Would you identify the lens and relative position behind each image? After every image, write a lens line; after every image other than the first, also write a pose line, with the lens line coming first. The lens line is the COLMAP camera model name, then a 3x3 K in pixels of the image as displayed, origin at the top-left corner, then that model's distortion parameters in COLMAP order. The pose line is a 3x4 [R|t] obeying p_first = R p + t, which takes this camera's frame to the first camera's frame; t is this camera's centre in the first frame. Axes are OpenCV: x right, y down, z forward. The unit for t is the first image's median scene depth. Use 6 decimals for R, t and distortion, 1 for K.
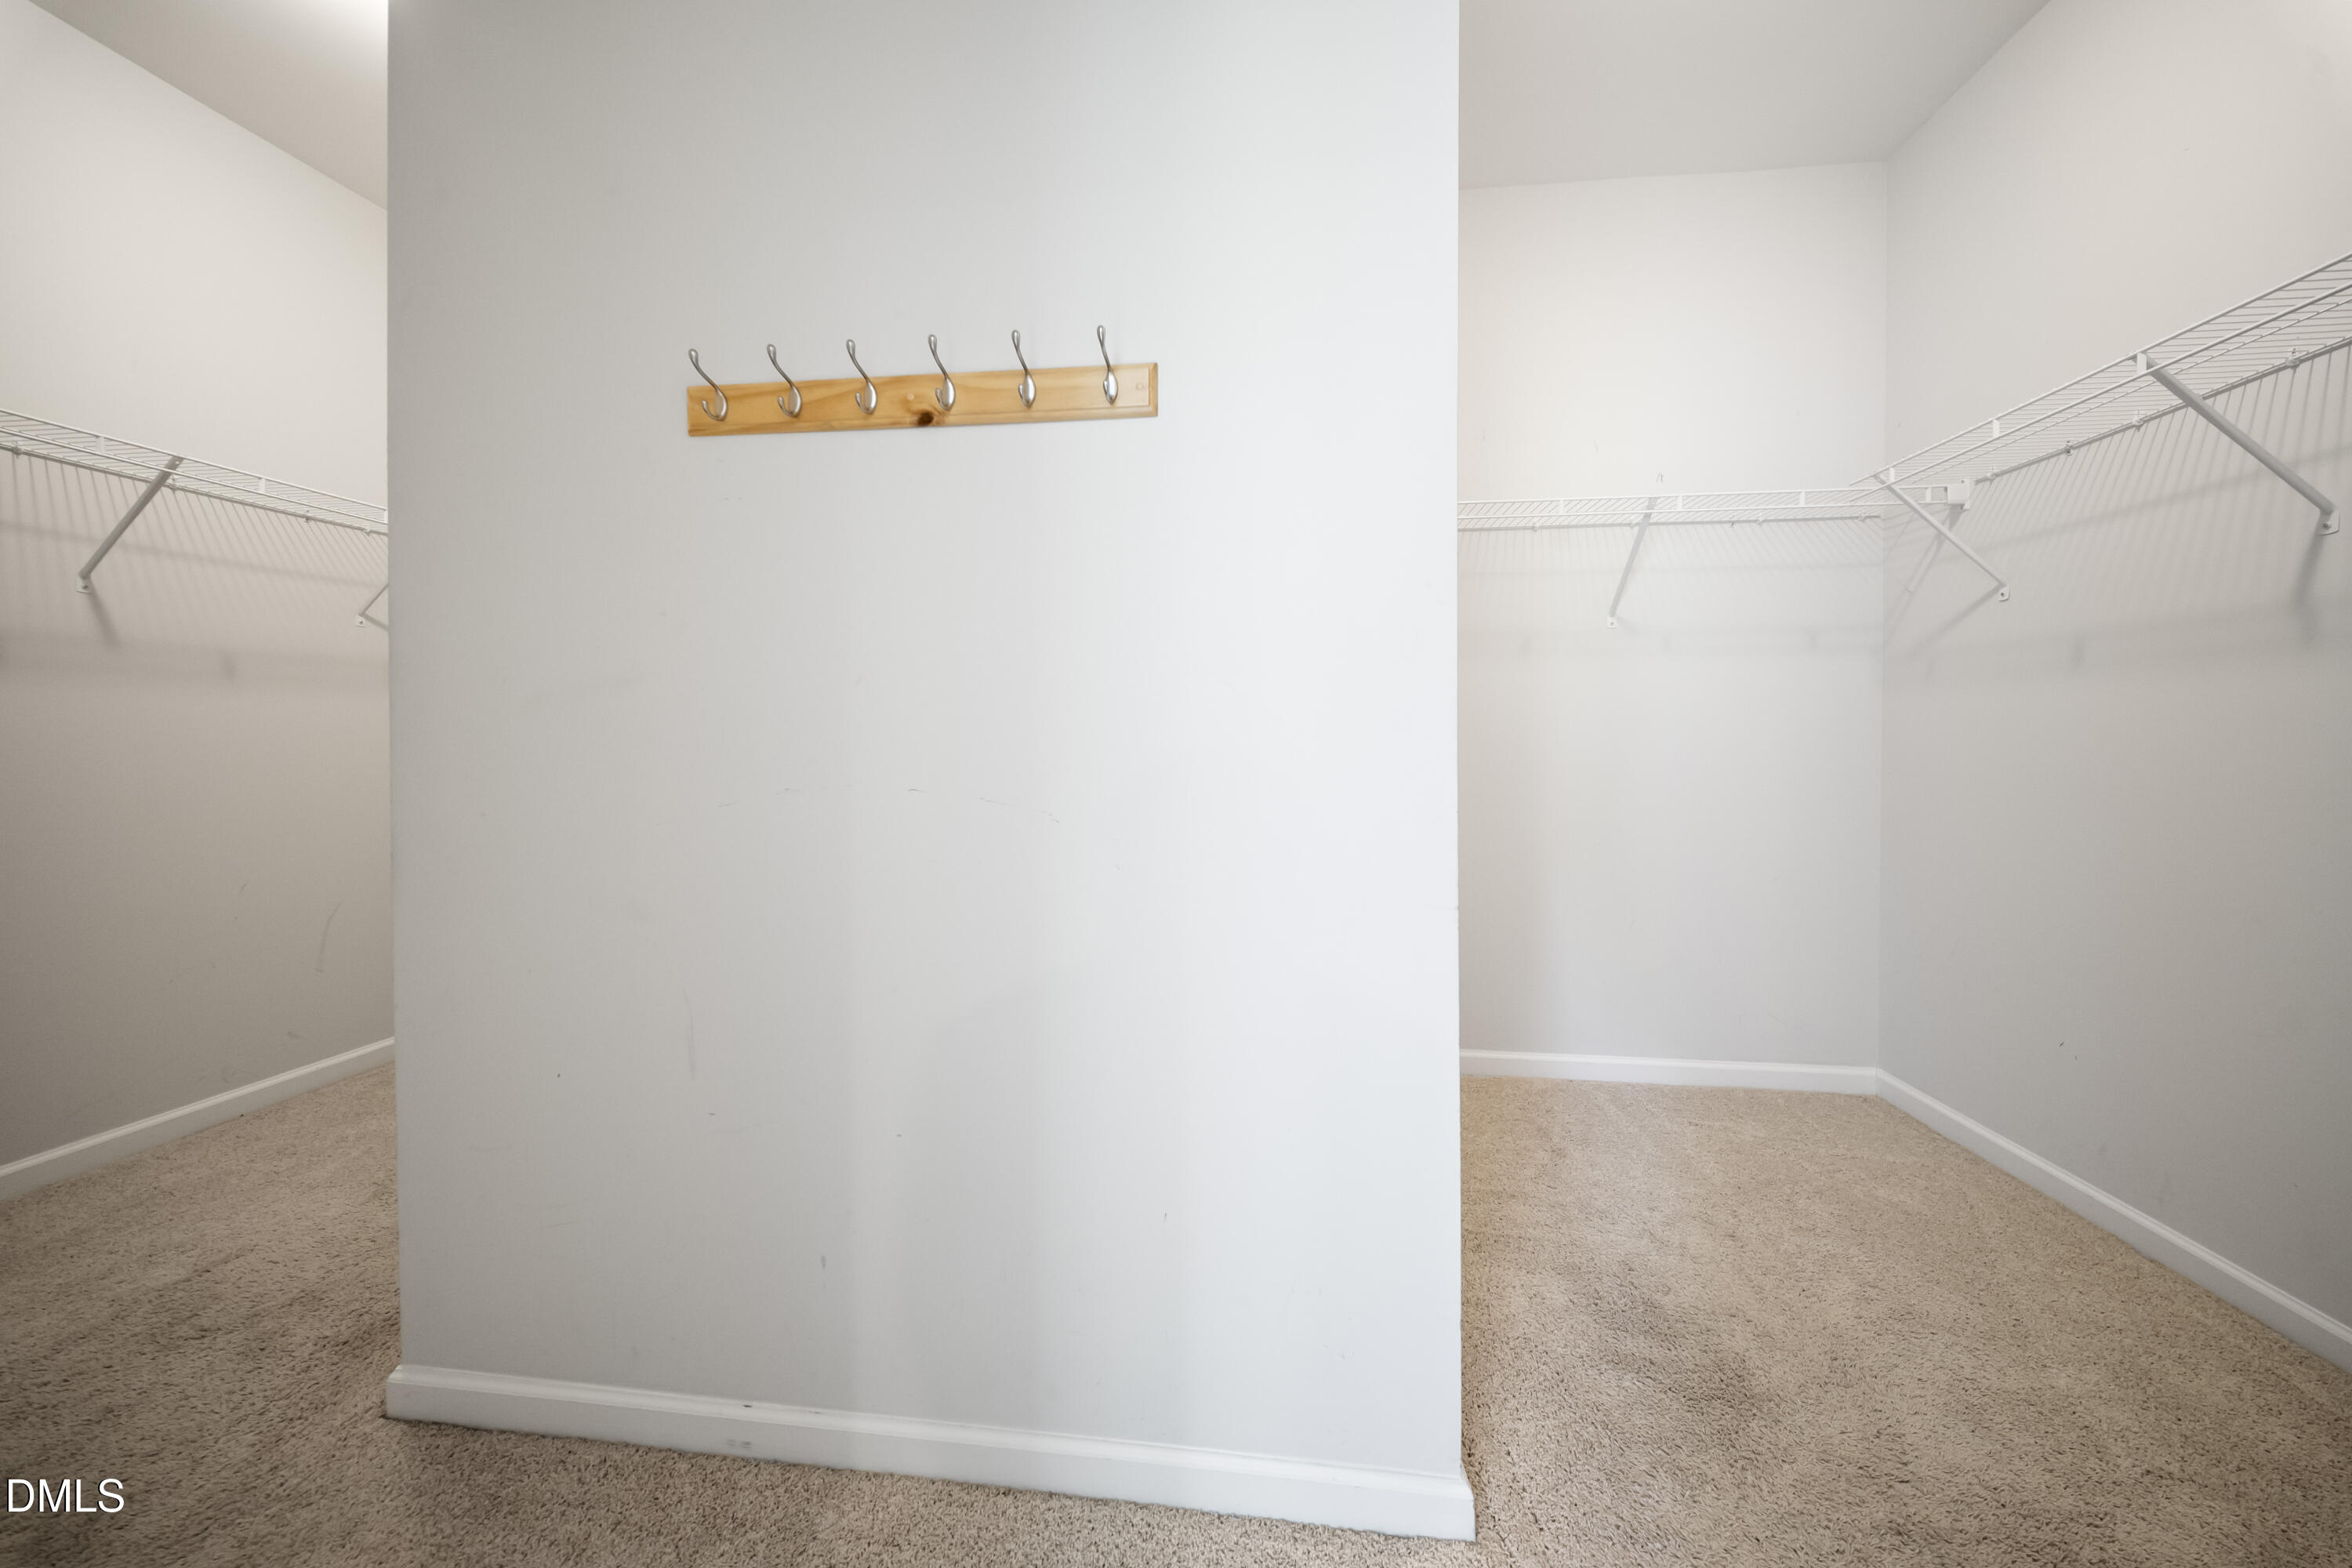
lens RADIAL K [[852.3, 0, 1176.8], [0, 852.3, 750.4], [0, 0, 1]] dist [0.000721, -0.003838]
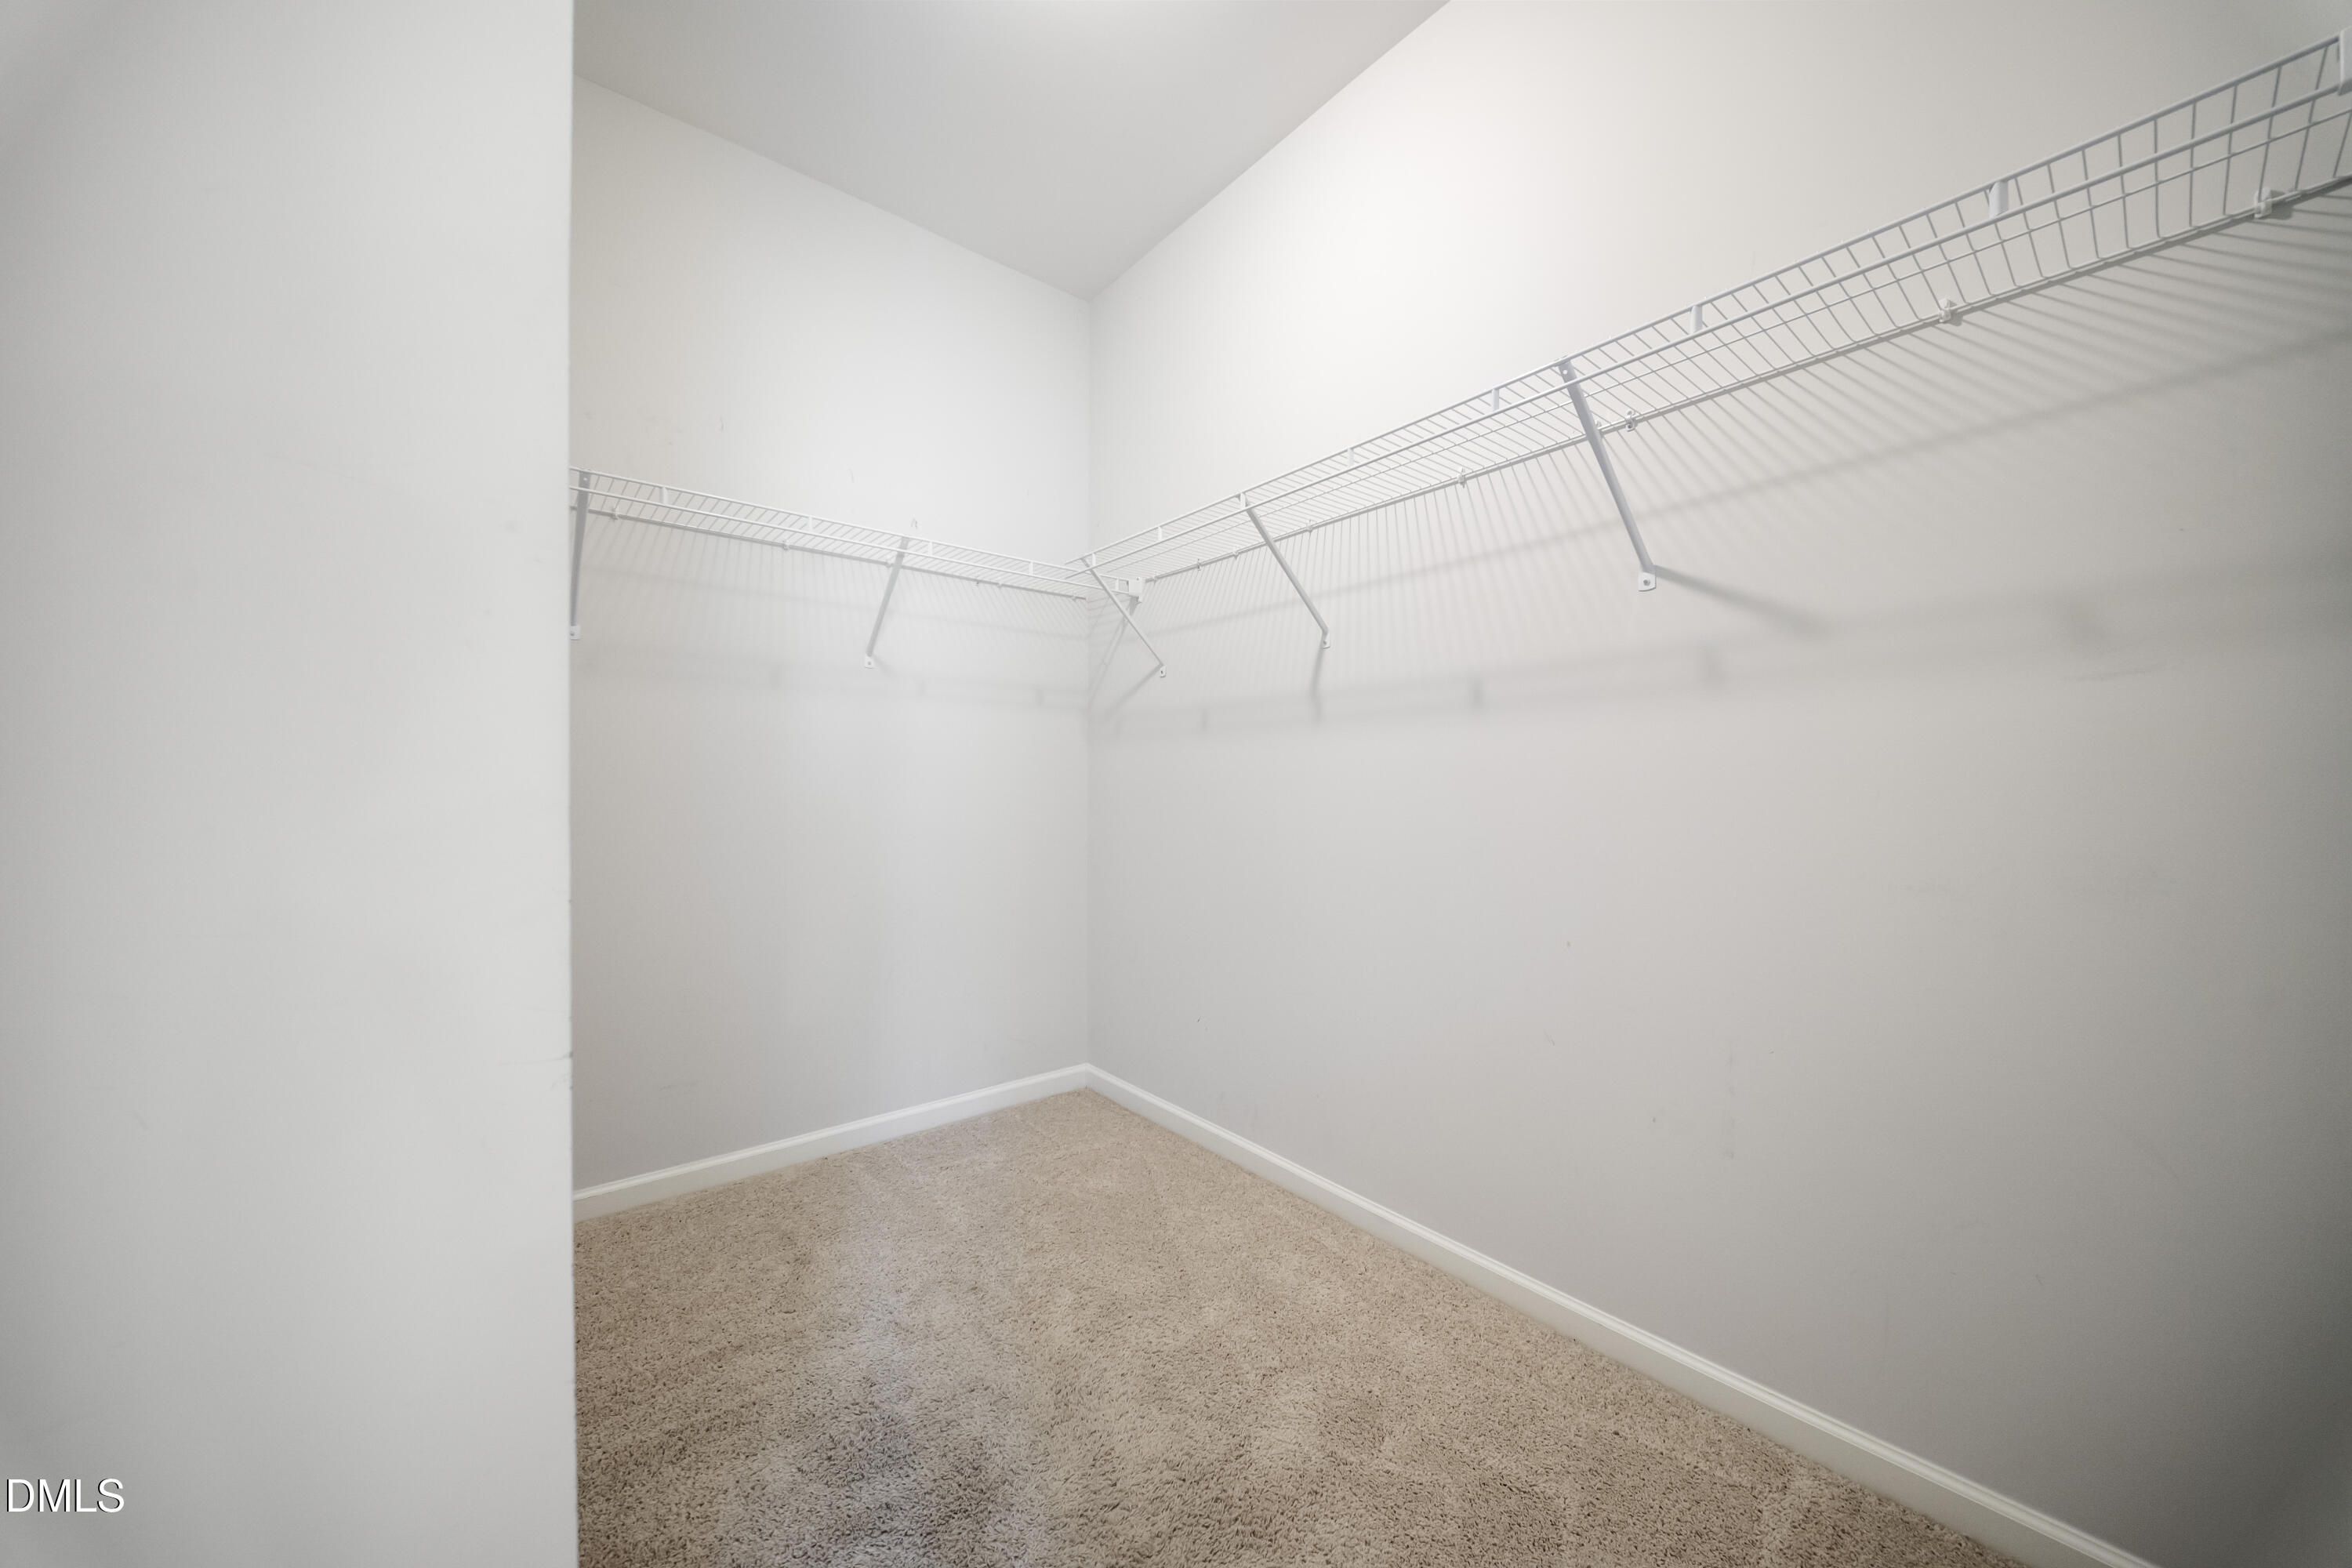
lens RADIAL K [[820.5, 0, 1181.0], [0, 820.5, 790.5], [0, 0, 1]] dist [0.010568, -0.003522]
pose [[0.691082, -0.001839, 0.722774, 0.132945], [0.004744, 0.999987, -0.001991, -0.003486], [-0.722760, 0.004805, 0.691082, 0.169215]]
